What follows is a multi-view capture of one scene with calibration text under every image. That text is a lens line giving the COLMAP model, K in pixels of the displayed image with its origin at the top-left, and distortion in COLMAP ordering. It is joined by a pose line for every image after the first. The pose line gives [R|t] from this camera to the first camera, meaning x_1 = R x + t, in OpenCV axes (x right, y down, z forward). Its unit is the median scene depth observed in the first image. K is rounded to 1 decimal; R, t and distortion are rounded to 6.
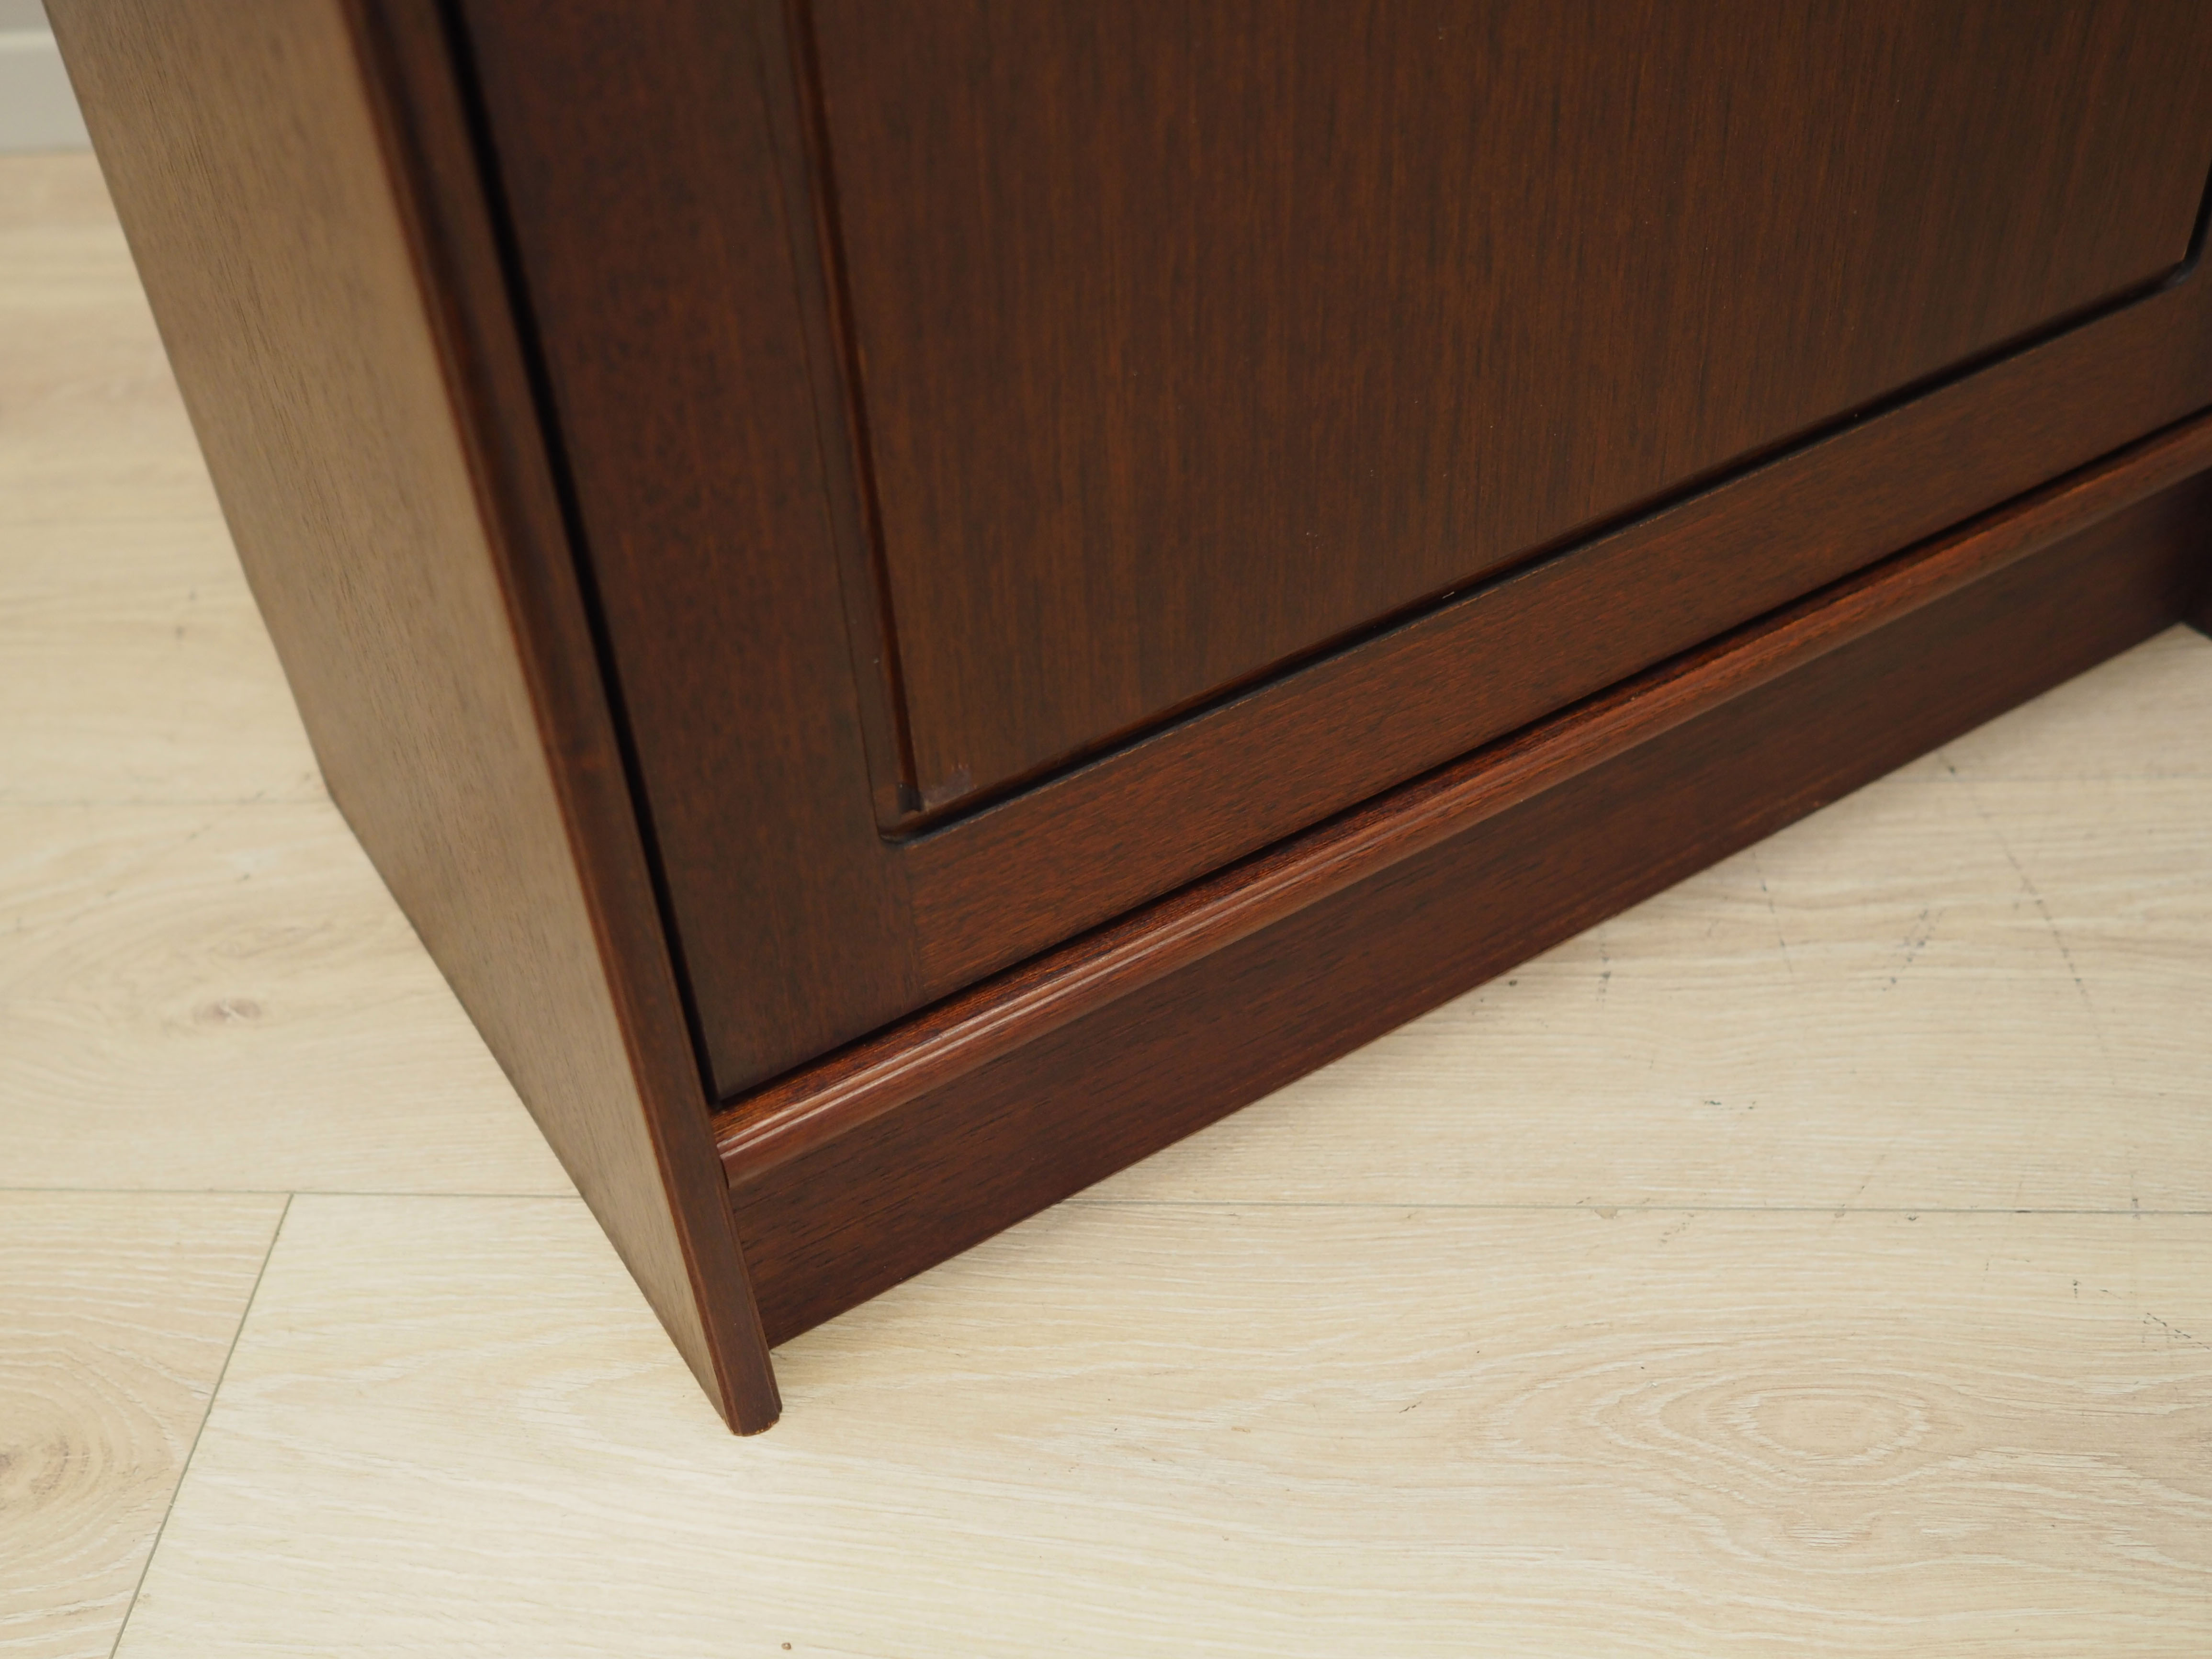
lens RADIAL K [[2612.4, 0, 1106.0], [0, 2612.4, 829.5], [0, 0, 1]] dist [0.024407, 0.056759]
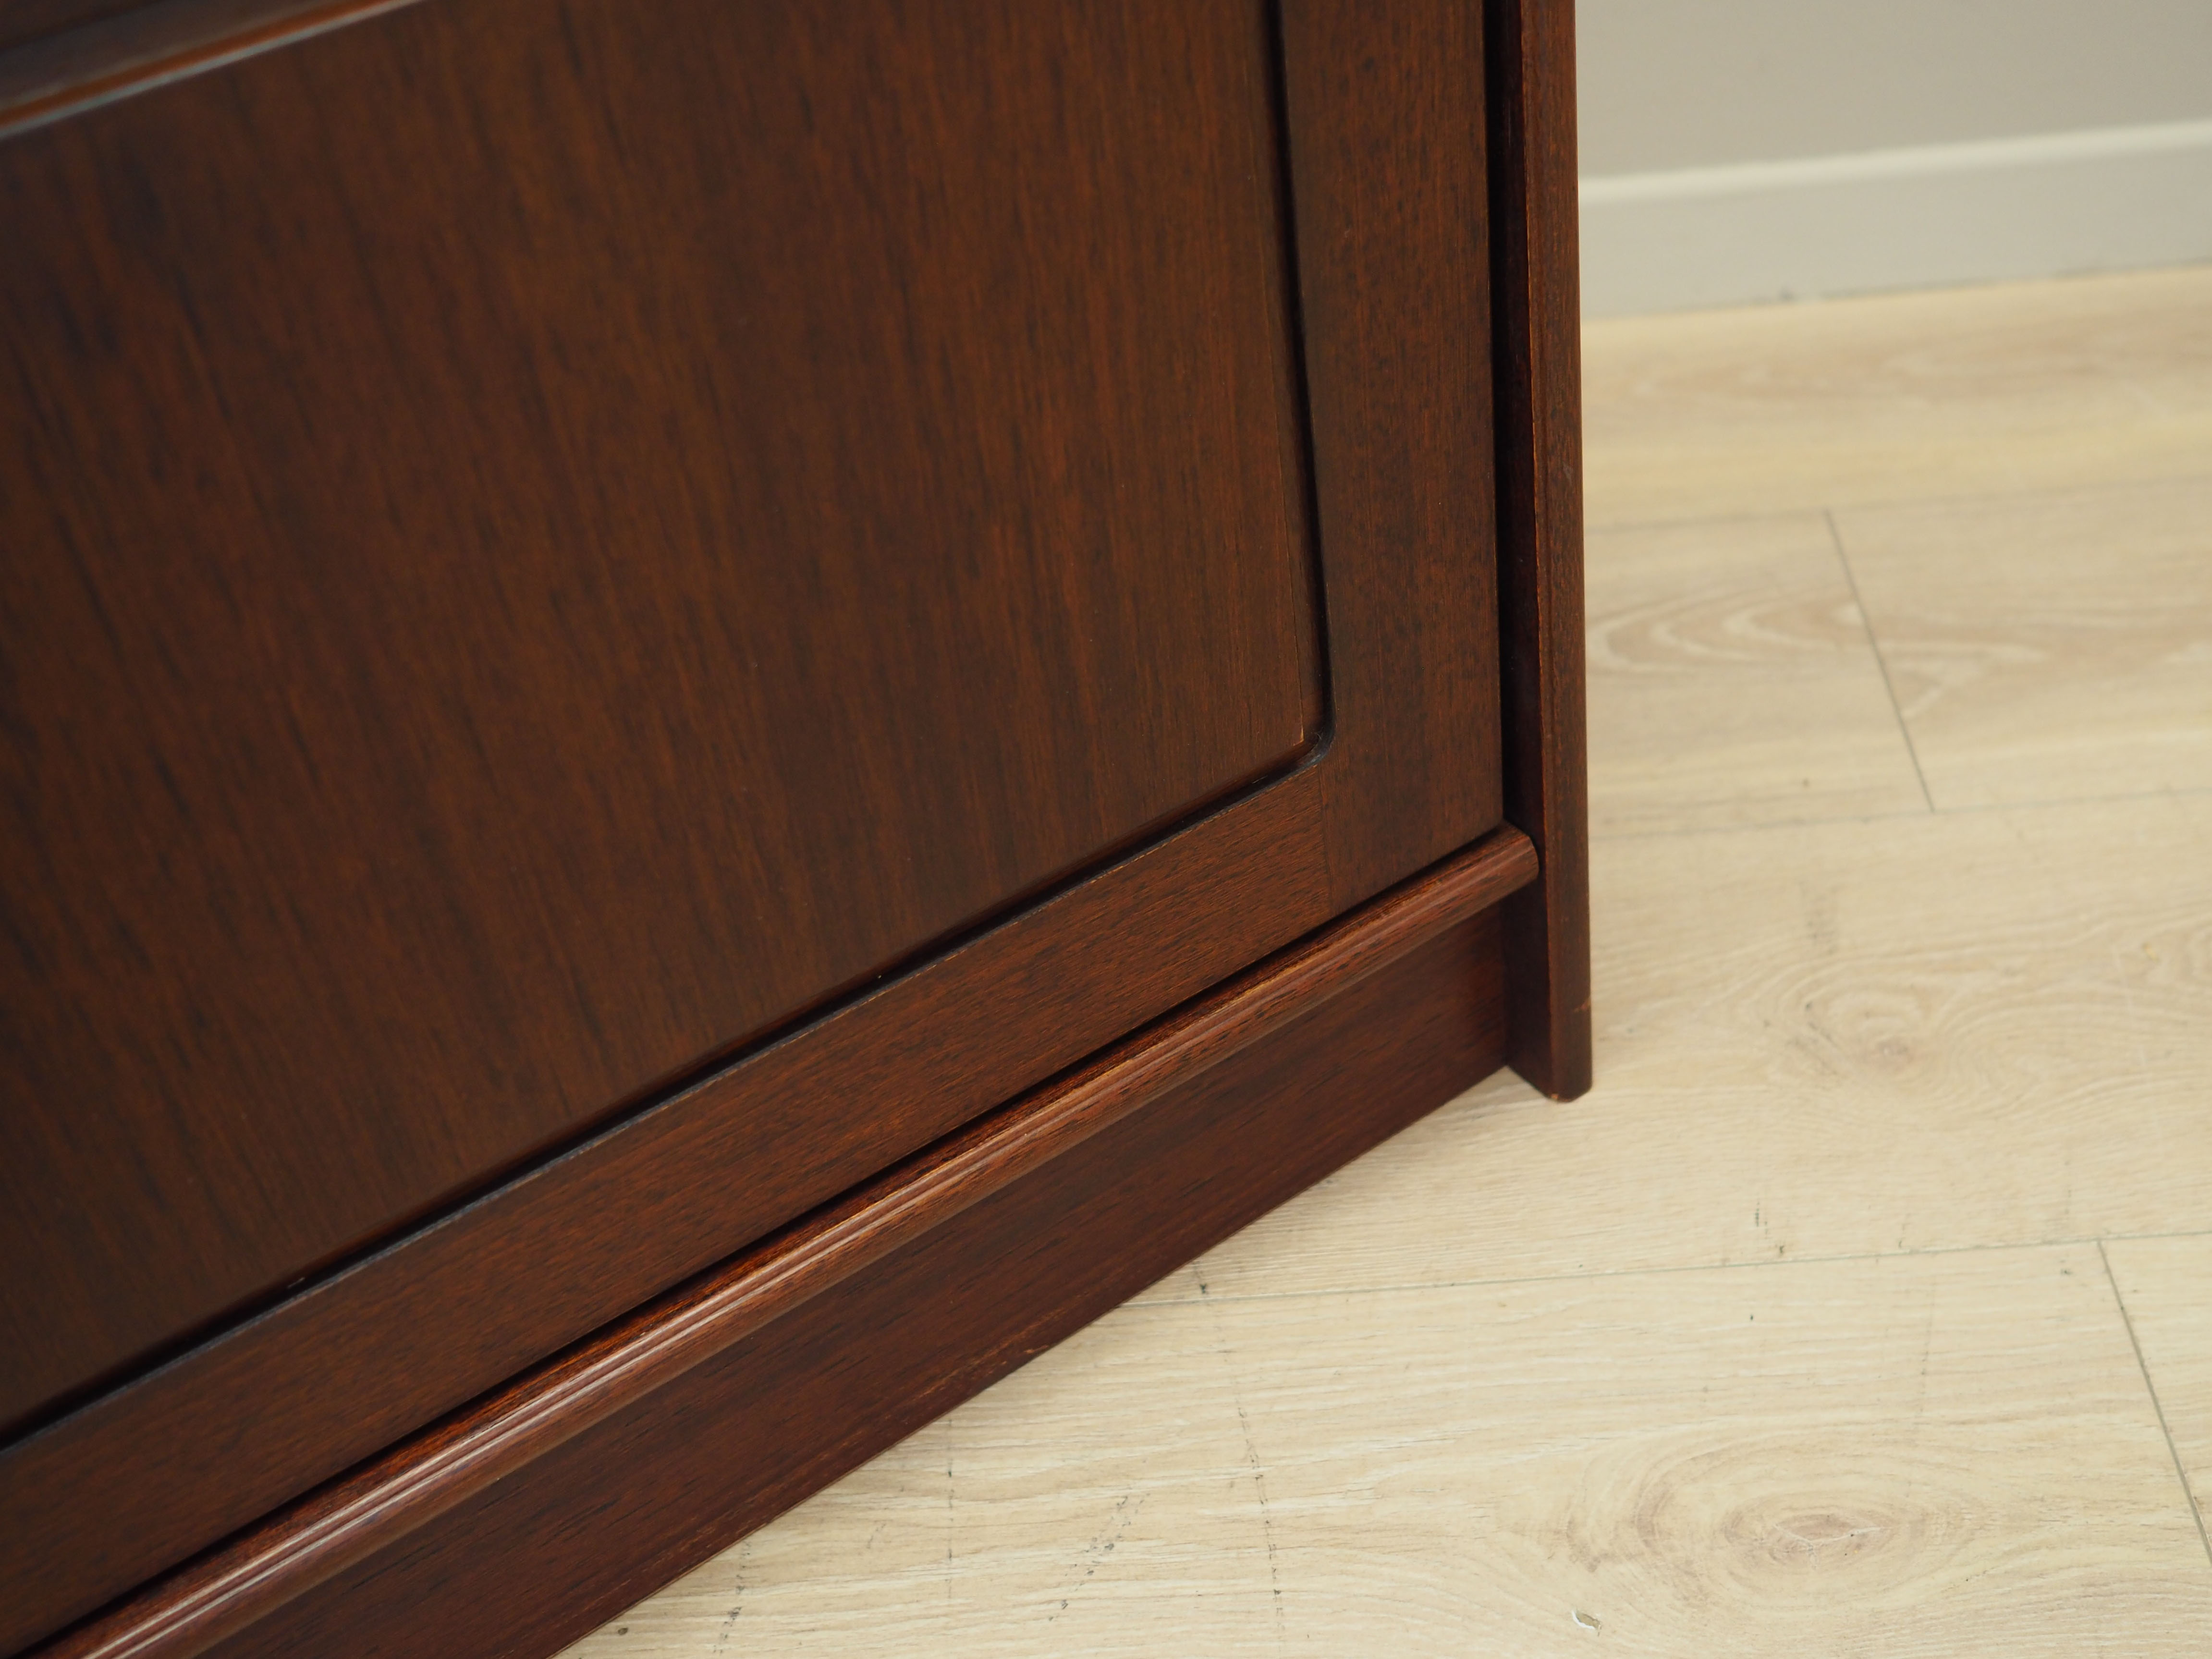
lens RADIAL K [[2612.3, 0, 1106.0], [0, 2612.3, 829.5], [0, 0, 1]] dist [0.024407, 0.056759]
pose [[0.997634, -0.067268, 0.014188, 0.310868], [0.067893, 0.996467, -0.049432, -0.141538], [-0.010813, 0.050278, 0.998677, 0.155362]]
